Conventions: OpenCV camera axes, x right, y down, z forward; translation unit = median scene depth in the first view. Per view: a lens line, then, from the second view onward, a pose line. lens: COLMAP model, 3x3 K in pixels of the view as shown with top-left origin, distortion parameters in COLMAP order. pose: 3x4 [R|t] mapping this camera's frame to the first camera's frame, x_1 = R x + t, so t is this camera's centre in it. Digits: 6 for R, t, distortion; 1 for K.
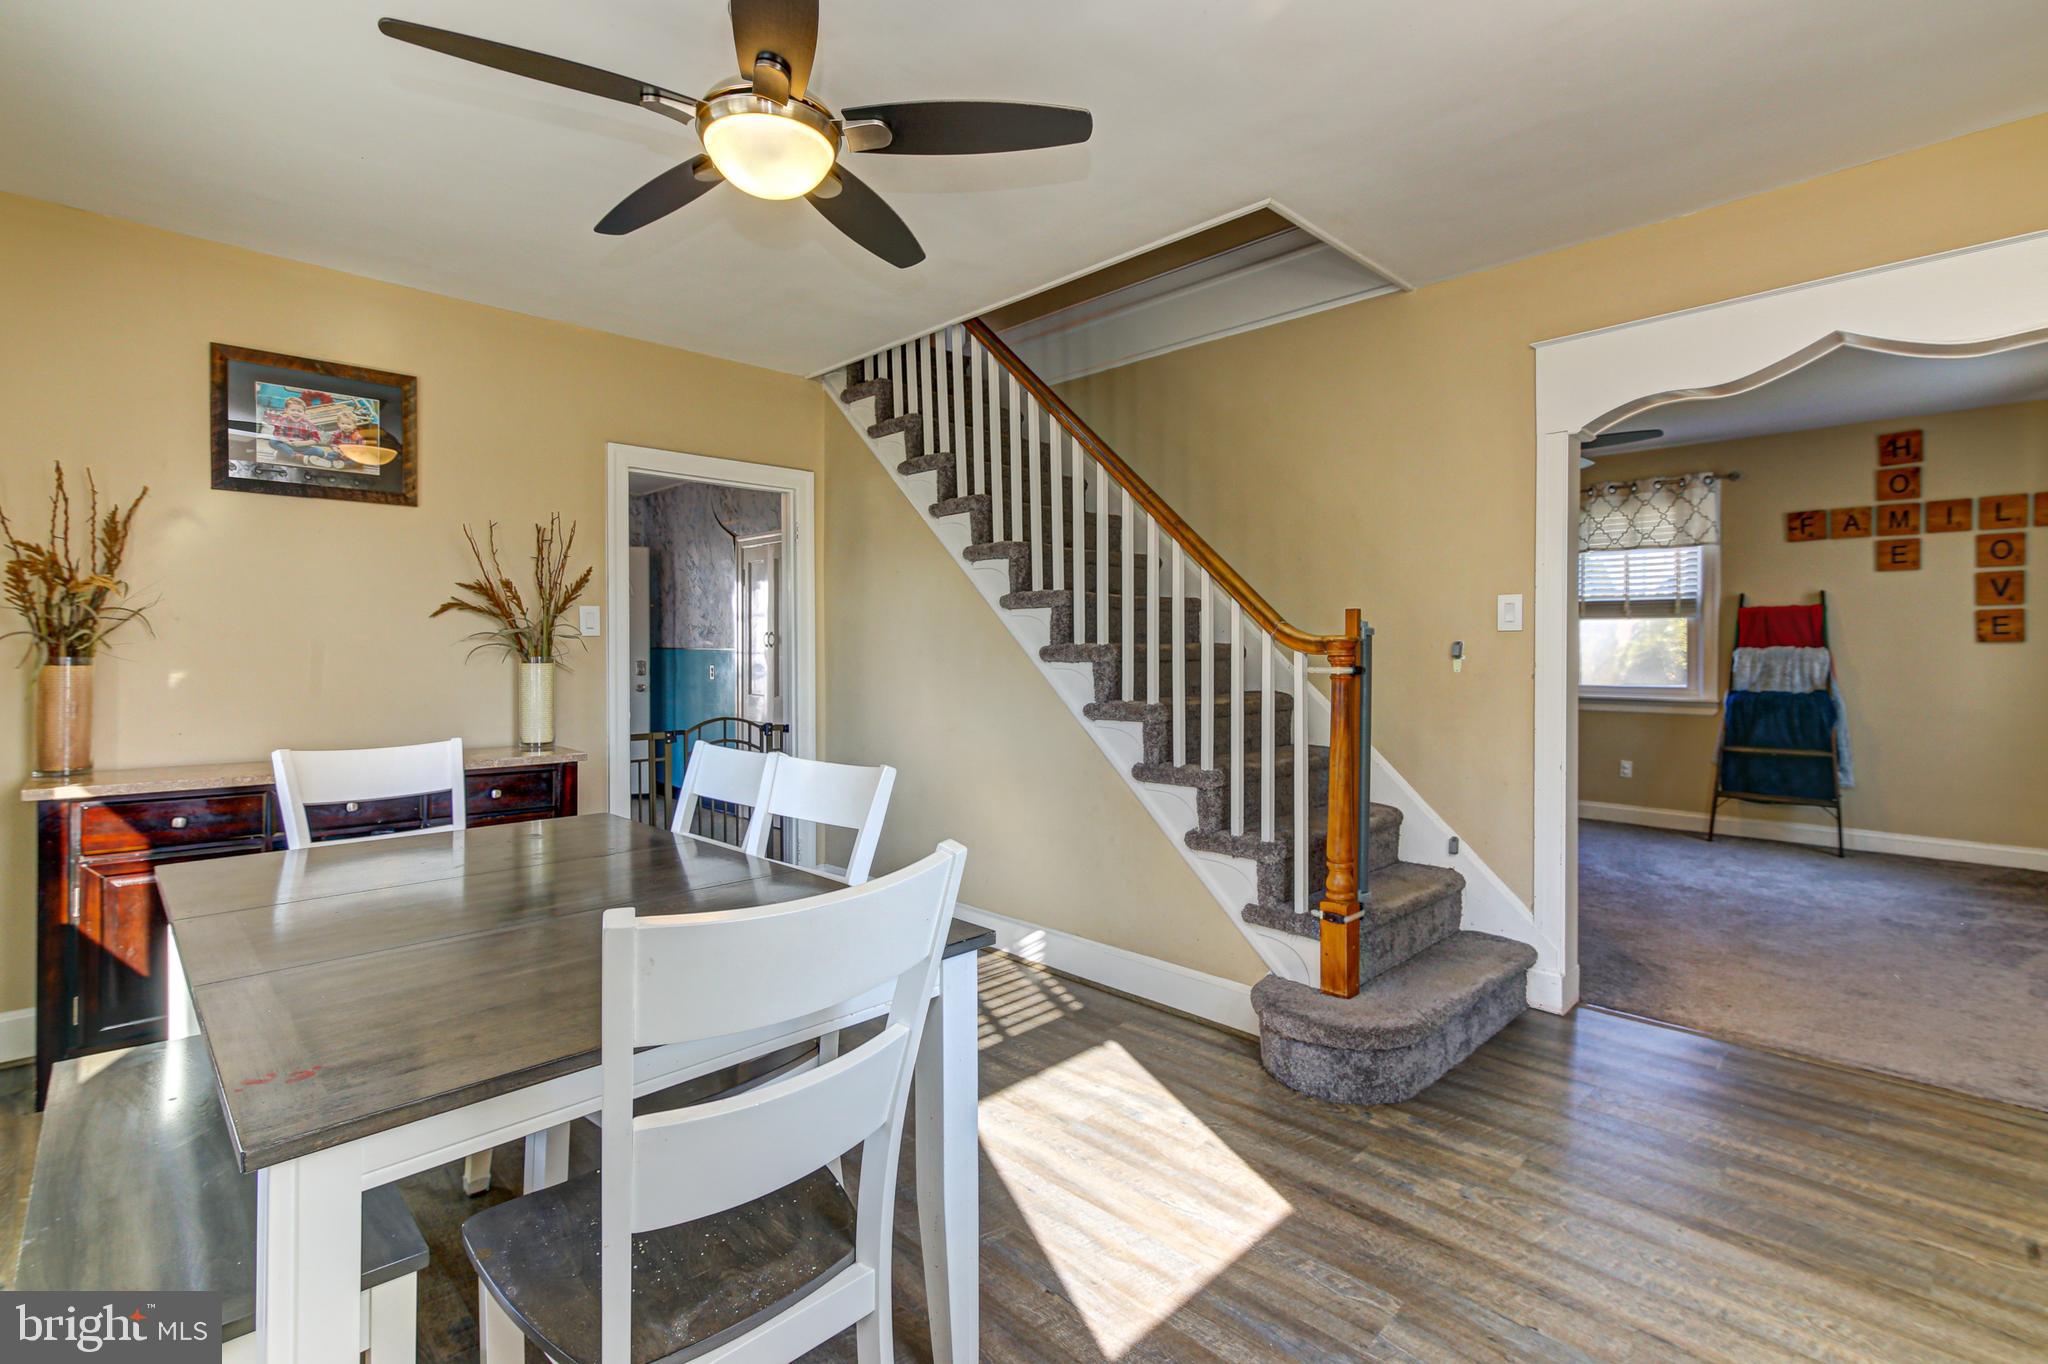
lens RADIAL K [[936.6, 0, 1010.2], [0, 936.6, 662.3], [0, 0, 1]] dist [0.003316, 0.002473]
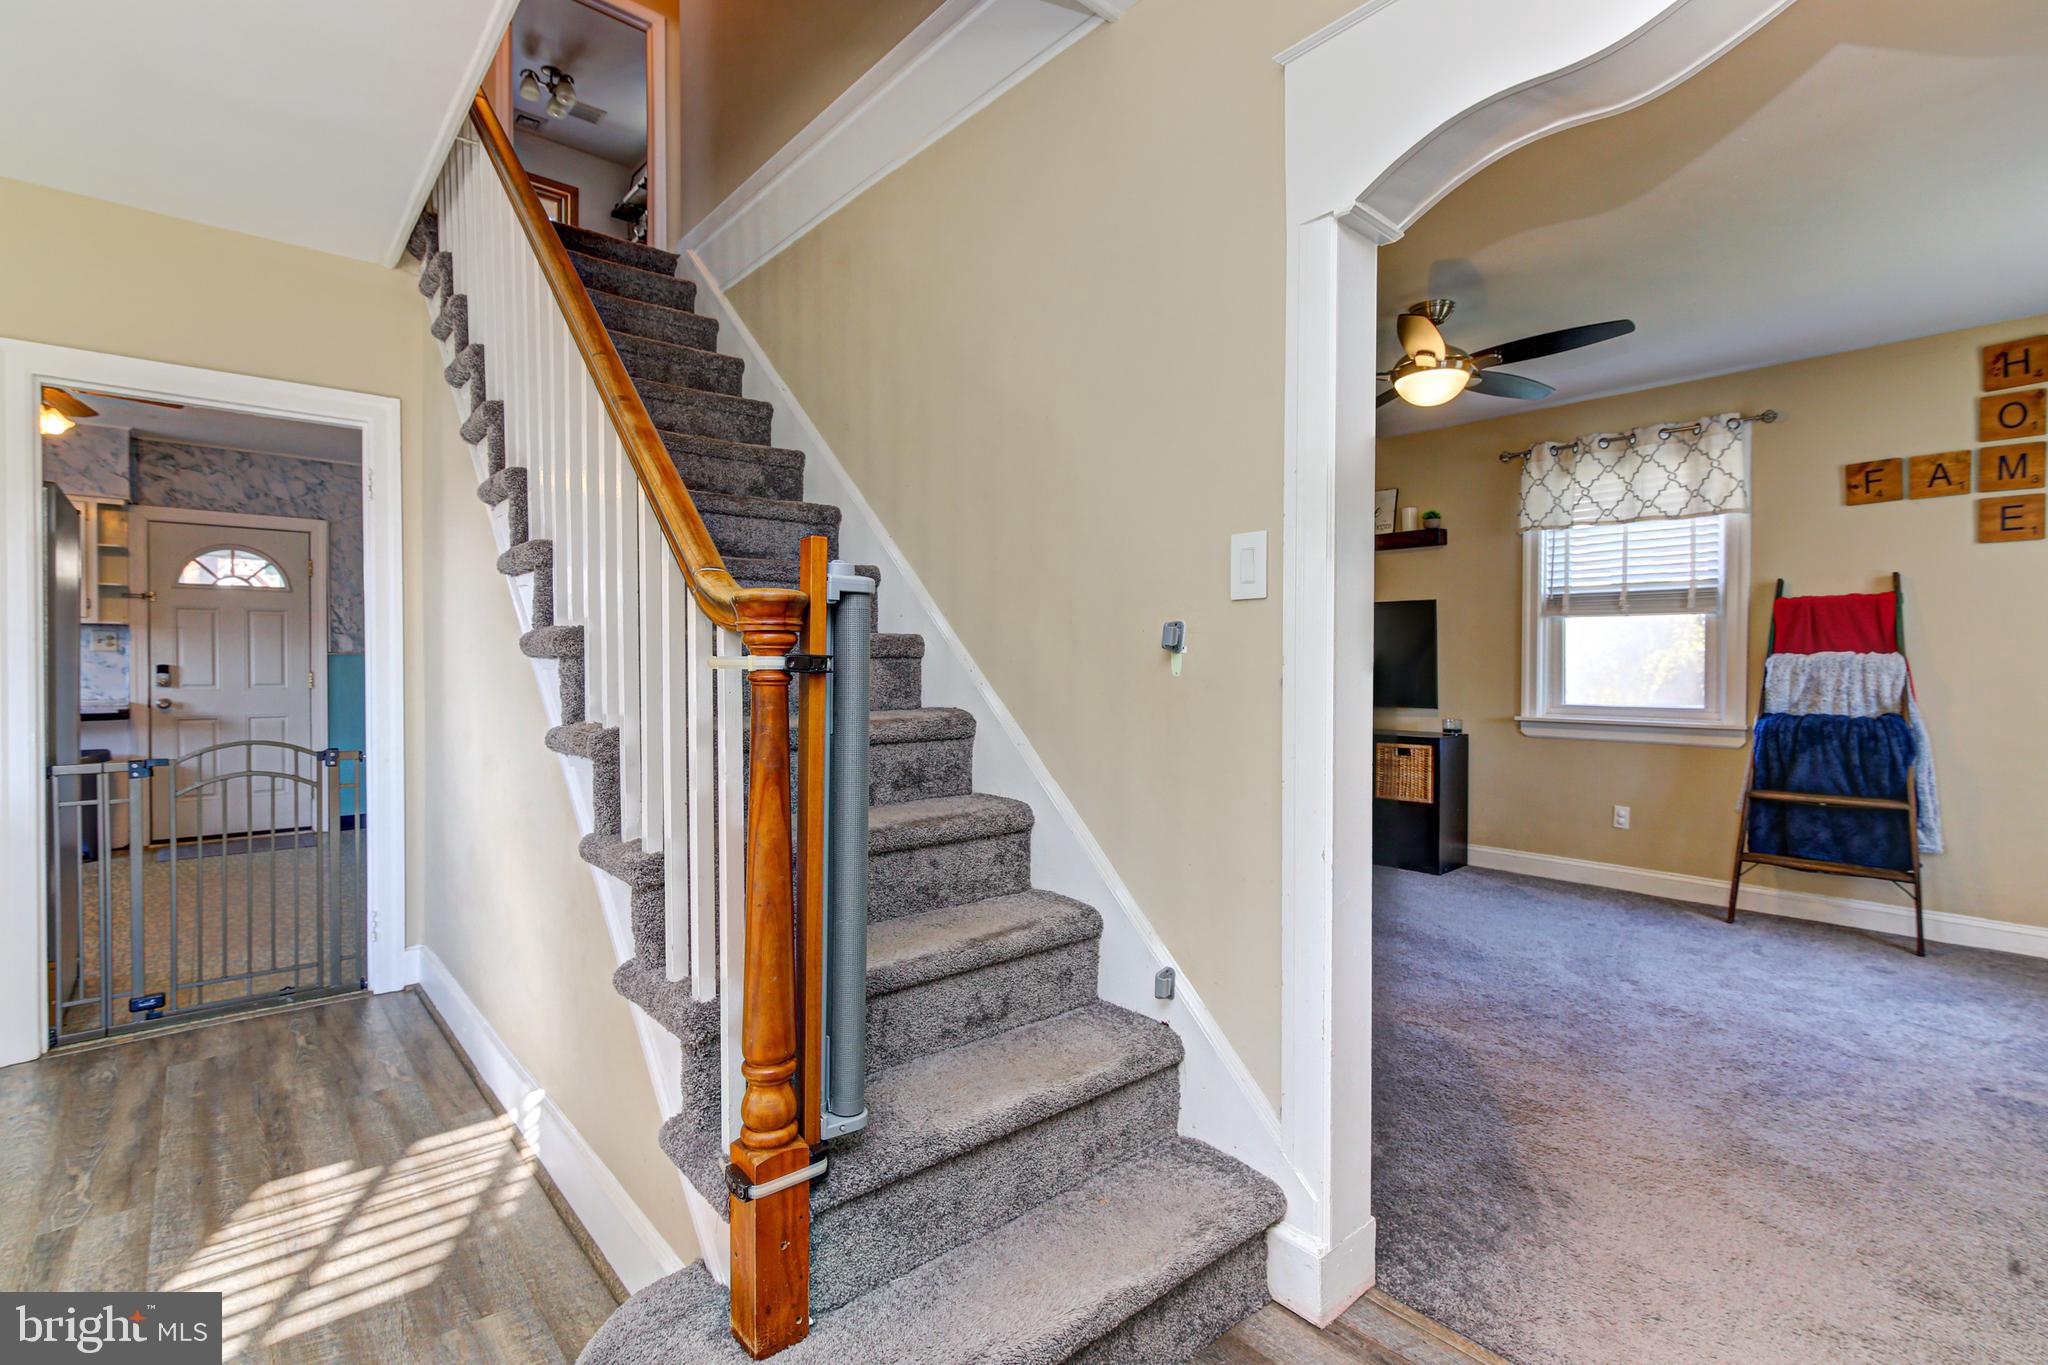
lens RADIAL K [[936.6, 0, 1009.2], [0, 936.6, 681.0], [0, 0, 1]] dist [0.003316, 0.002473]
pose [[0.998178, 0.004635, -0.060164, 0.250108], [-0.004635, 0.999989, 0.000139, 0.008439], [0.060164, 0.000140, 0.998189, 0.262918]]
